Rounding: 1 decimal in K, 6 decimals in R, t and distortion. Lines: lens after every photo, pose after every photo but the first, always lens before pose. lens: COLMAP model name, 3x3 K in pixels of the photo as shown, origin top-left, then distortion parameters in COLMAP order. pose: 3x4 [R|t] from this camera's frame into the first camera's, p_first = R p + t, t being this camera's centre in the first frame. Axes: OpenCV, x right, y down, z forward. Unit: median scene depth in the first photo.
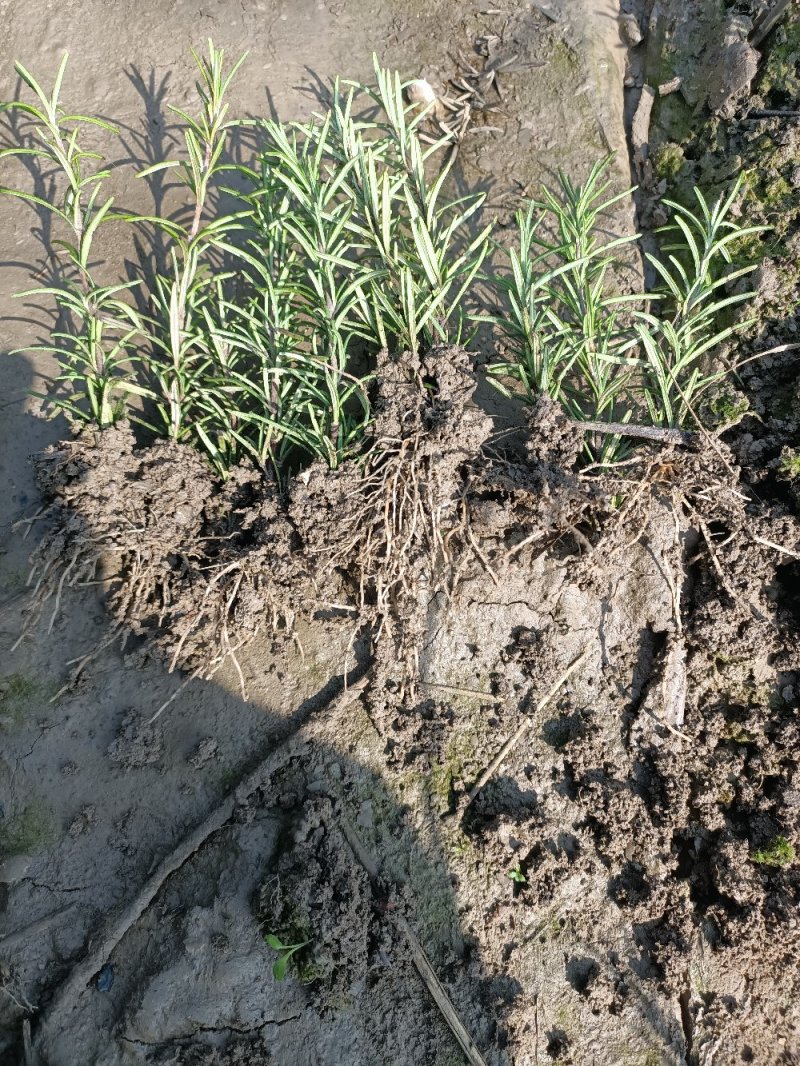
lens RADIAL K [[752.9, 0, 400.0], [0, 752.9, 533.0], [0, 0, 1]] dist [-0.000787, -0.027924]
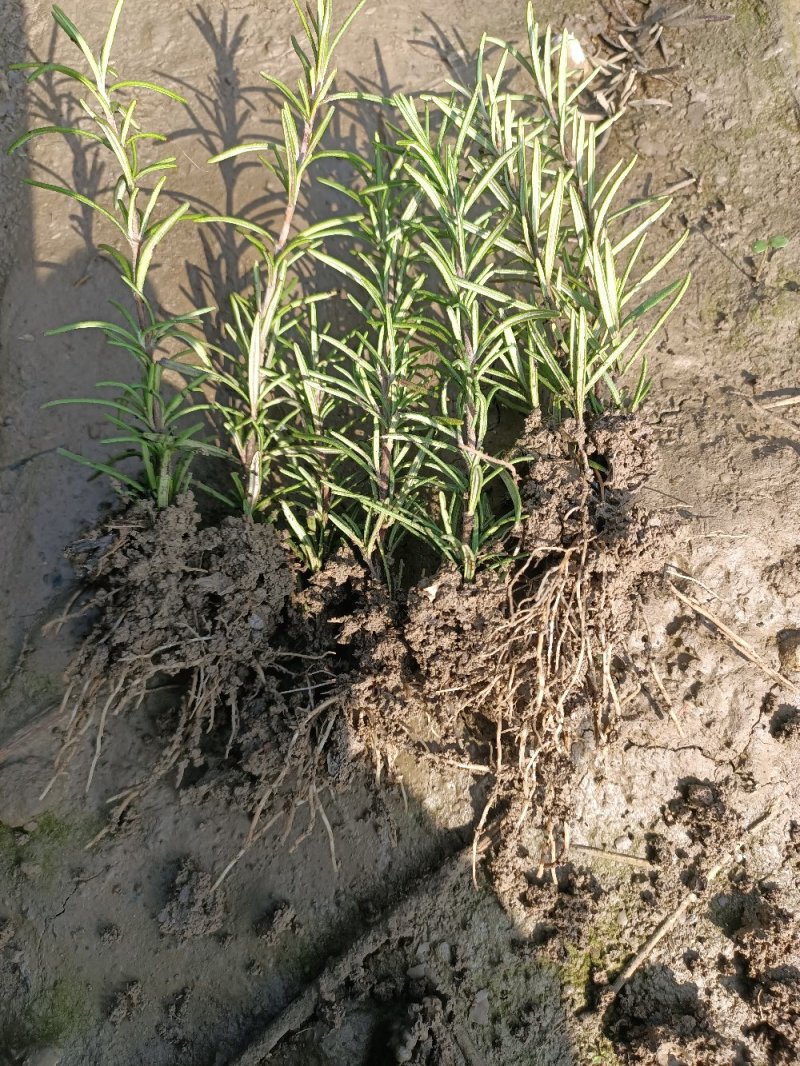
lens RADIAL K [[752.9, 0, 400.0], [0, 752.9, 533.0], [0, 0, 1]] dist [-0.000787, -0.027924]
pose [[0.998511, 0.042520, -0.034189, -0.123641], [-0.040503, 0.997515, 0.057656, -0.161034], [0.036555, -0.056185, 0.997751, 0.245256]]
